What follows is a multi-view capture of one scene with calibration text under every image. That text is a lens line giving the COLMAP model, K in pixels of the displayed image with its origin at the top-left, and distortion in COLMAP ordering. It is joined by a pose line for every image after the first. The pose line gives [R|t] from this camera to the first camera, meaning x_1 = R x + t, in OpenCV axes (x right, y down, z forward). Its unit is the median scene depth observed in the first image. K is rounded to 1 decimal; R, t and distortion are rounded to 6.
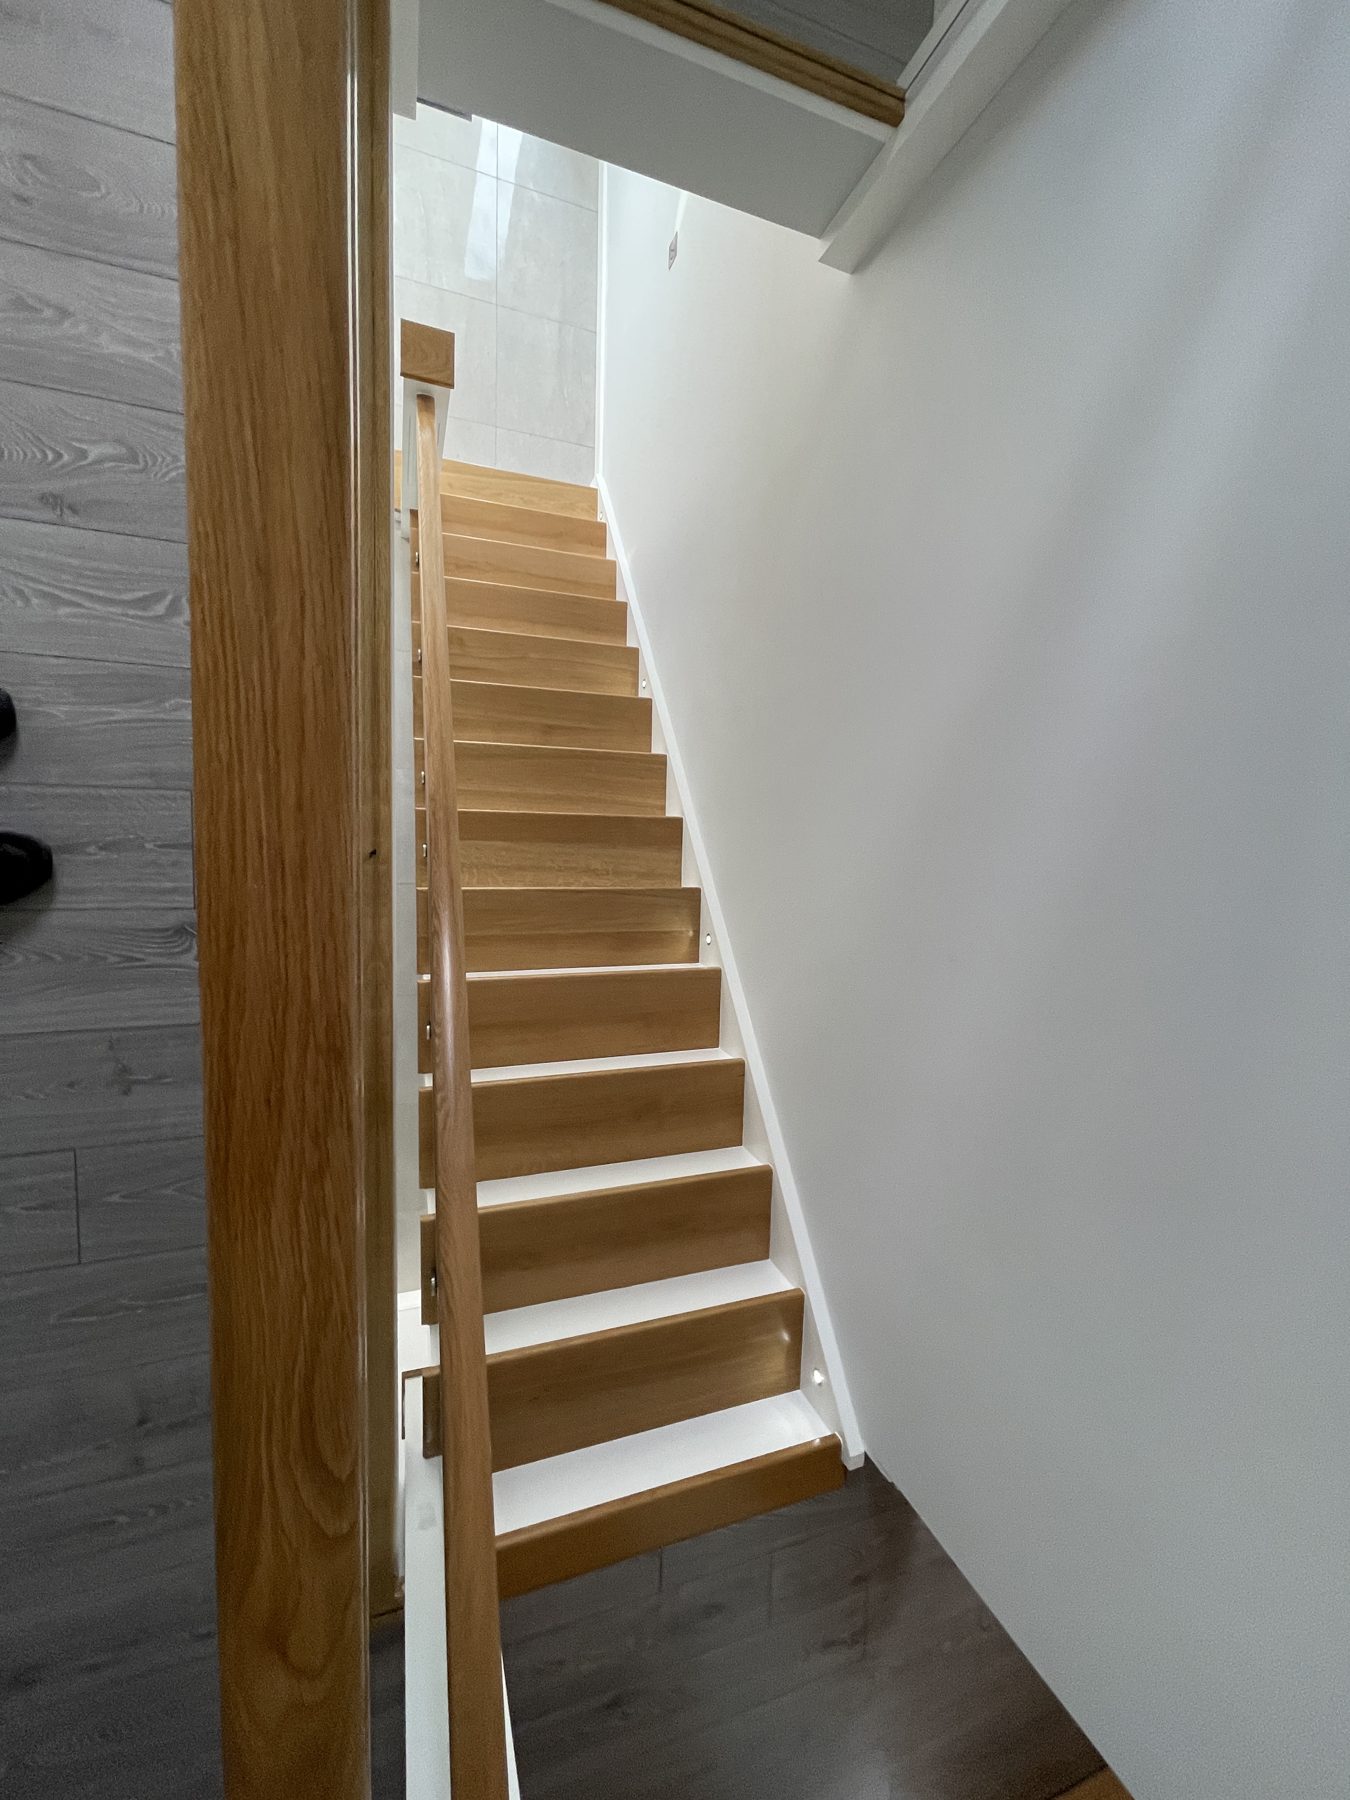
lens RADIAL K [[724.0, 0, 664.8], [0, 724.0, 906.7], [0, 0, 1]] dist [-0.002936, 0.000392]
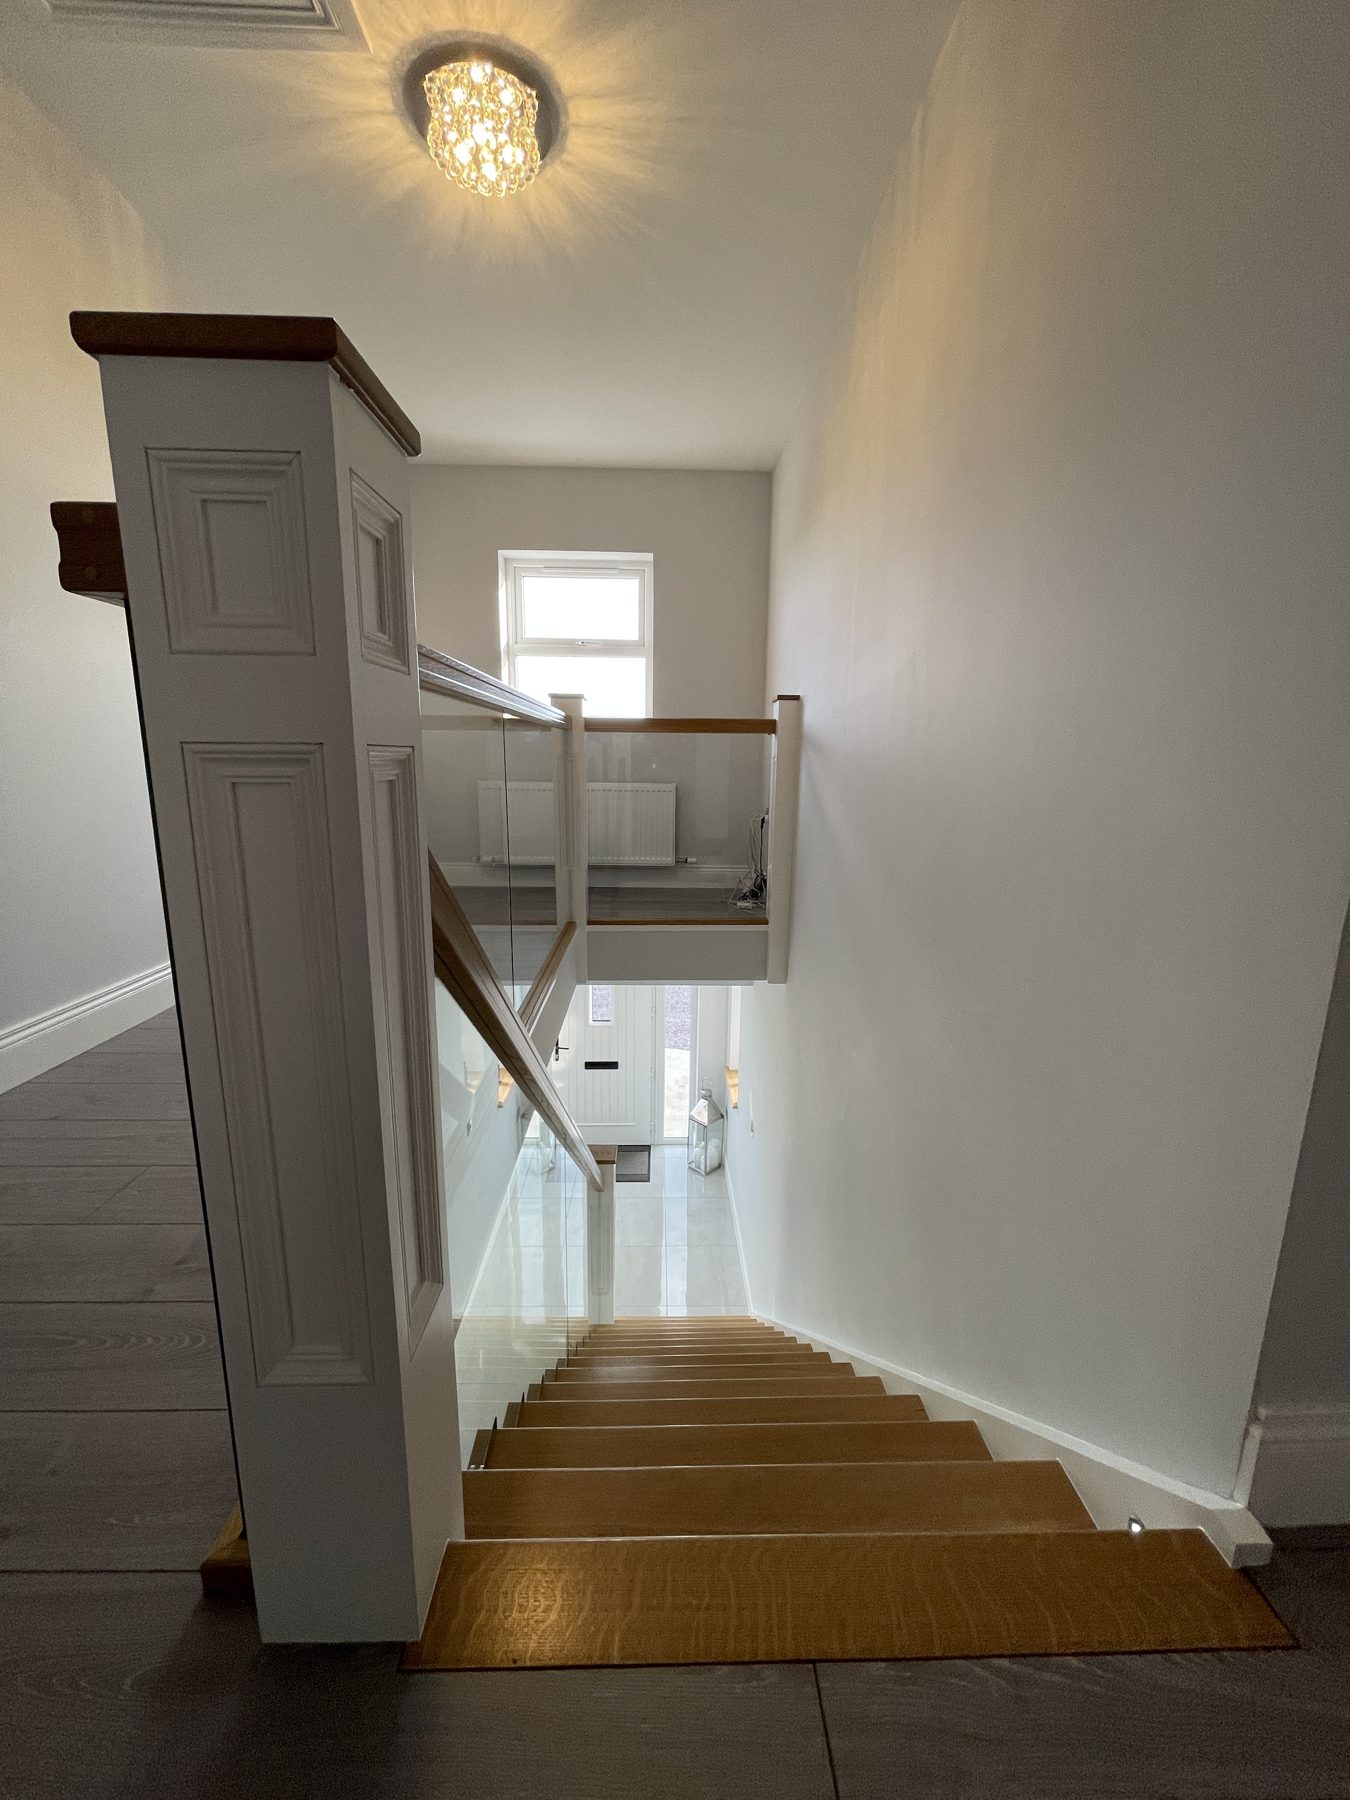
lens RADIAL K [[724.0, 0, 682.3], [0, 724.0, 898.8], [0, 0, 1]] dist [-0.002936, 0.000392]
pose [[0.943392, -0.331660, -0.003734, 0.057117], [0.031622, 0.101143, -0.994369, 0.985692], [0.330170, 0.937962, 0.105905, 0.393199]]
